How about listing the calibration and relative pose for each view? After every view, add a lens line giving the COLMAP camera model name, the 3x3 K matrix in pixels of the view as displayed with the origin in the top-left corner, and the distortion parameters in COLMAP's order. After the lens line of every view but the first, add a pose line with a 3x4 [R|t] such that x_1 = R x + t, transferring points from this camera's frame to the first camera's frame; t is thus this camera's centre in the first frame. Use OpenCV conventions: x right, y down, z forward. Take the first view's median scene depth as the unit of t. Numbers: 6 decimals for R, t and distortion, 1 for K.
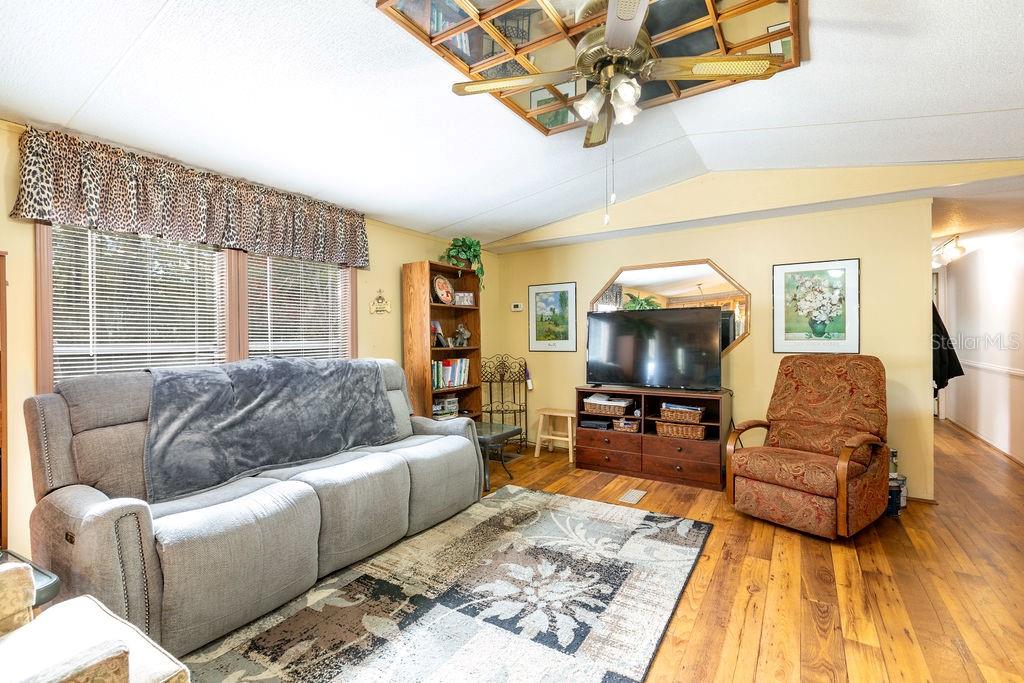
lens RADIAL K [[458.6, 0, 514.5], [0, 458.6, 341.0], [0, 0, 1]] dist [0.001191, -0.000267]
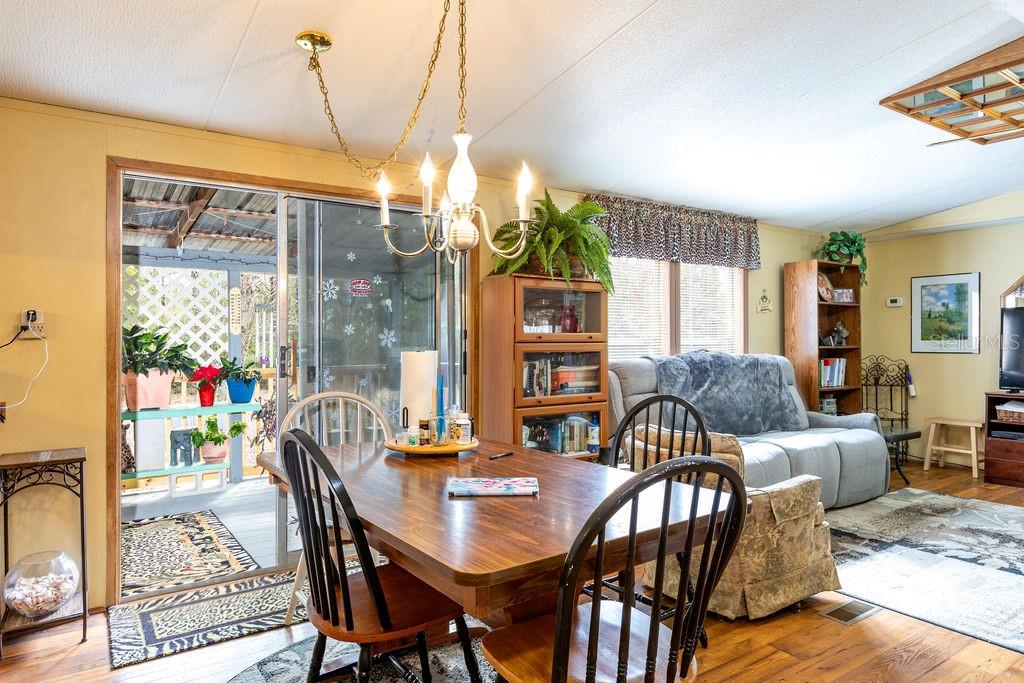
lens RADIAL K [[646.5, 0, 506.3], [0, 646.5, 344.3], [0, 0, 1]] dist [-0.006438, -0.002601]
pose [[0.916246, 0.010036, -0.400490, -0.260759], [-0.009486, 0.999949, 0.003356, 0.014074], [0.400504, 0.000724, 0.916295, -0.618135]]
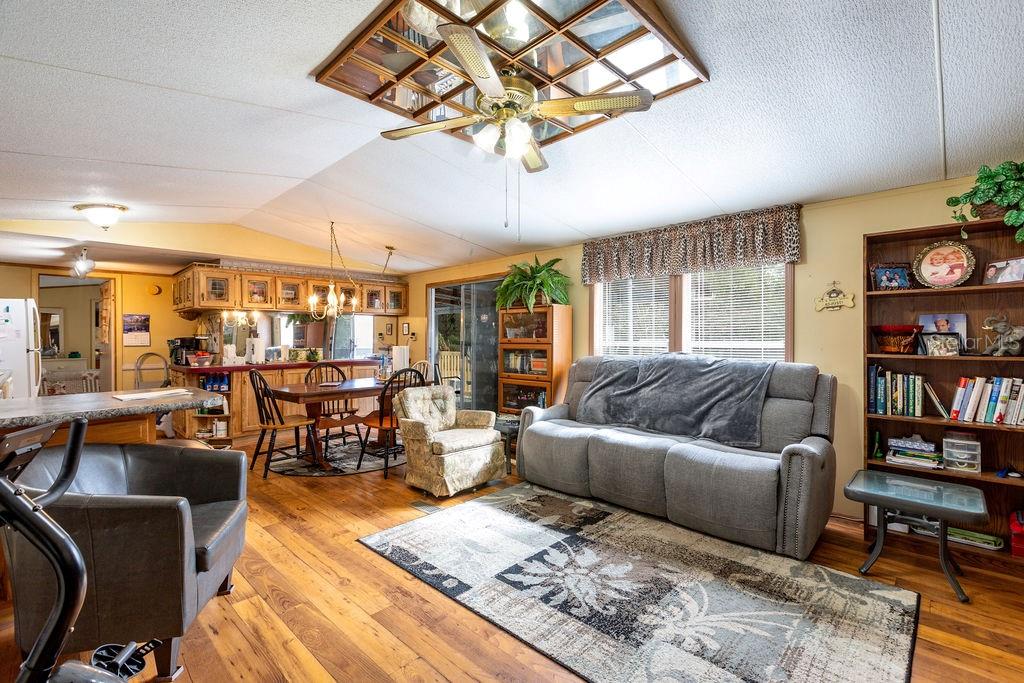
lens RADIAL K [[458.6, 0, 507.4], [0, 458.6, 339.0], [0, 0, 1]] dist [0.001191, -0.000267]
pose [[-0.215922, 0.009597, -0.976363, 0.699097], [-0.004160, 0.999934, 0.010748, -0.014752], [0.976402, 0.006382, -0.215868, 0.648465]]
